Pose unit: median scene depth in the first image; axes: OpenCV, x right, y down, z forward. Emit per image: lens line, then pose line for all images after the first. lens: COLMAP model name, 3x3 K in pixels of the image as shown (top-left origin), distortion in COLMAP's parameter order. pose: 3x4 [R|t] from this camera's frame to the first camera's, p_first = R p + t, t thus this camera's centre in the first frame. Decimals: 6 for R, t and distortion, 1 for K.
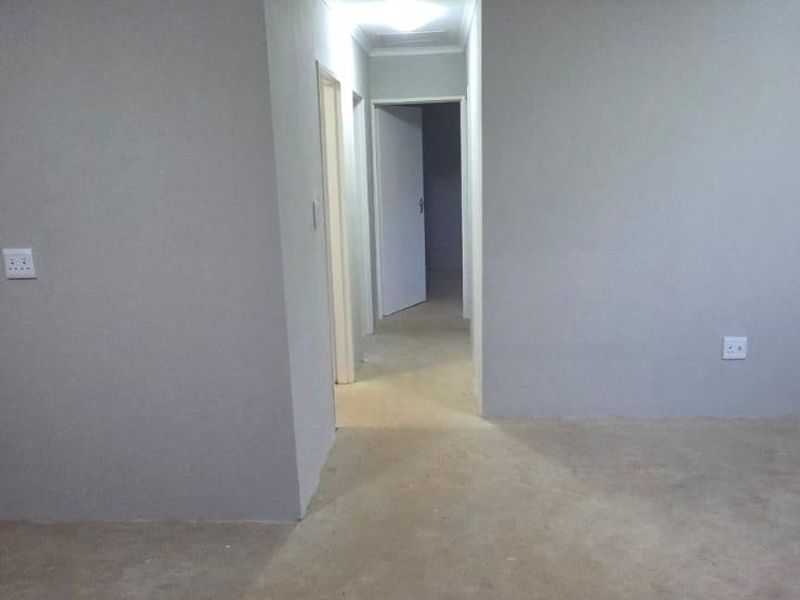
lens RADIAL K [[697.4, 0, 400.0], [0, 697.4, 300.0], [0, 0, 1]] dist [-0.005776, -0.001922]
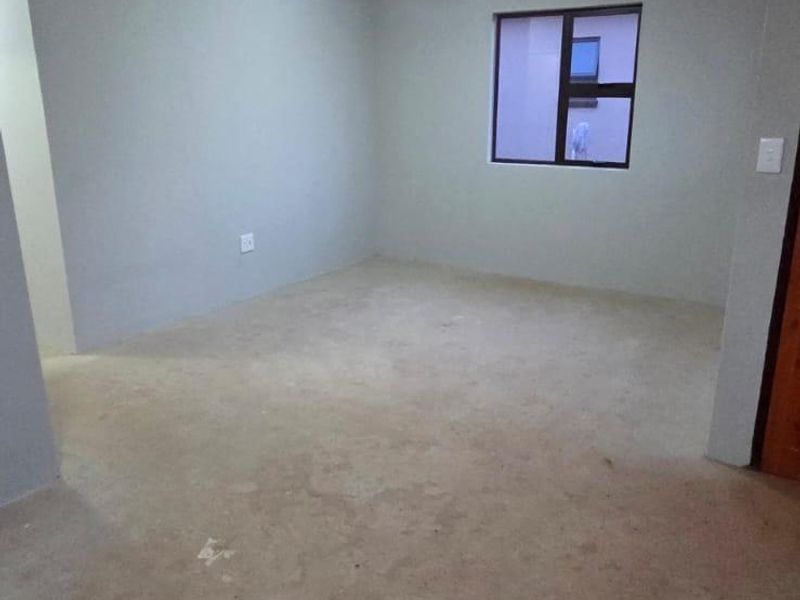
lens RADIAL K [[697.4, 0, 400.0], [0, 697.4, 300.0], [0, 0, 1]] dist [-0.005776, -0.001922]
pose [[0.494641, -0.227675, 0.838746, -0.585375], [0.165797, 0.972073, 0.166089, 0.004110], [-0.853136, 0.056907, 0.518575, 0.098007]]
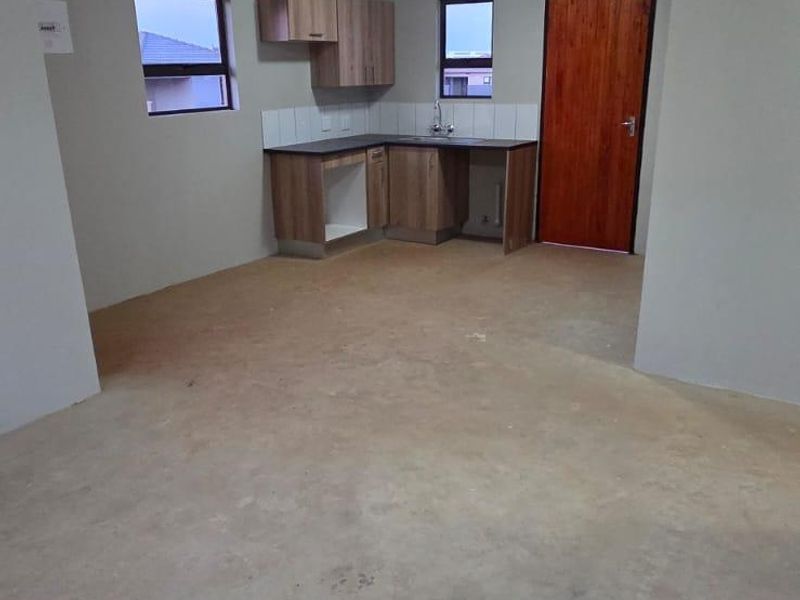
lens RADIAL K [[697.4, 0, 400.0], [0, 697.4, 300.0], [0, 0, 1]] dist [-0.005776, -0.001922]
pose [[-0.488133, 0.315463, -0.813762, 0.884652], [-0.143365, 0.890744, 0.431303, -0.221187], [0.860914, 0.327198, -0.389576, 0.975285]]
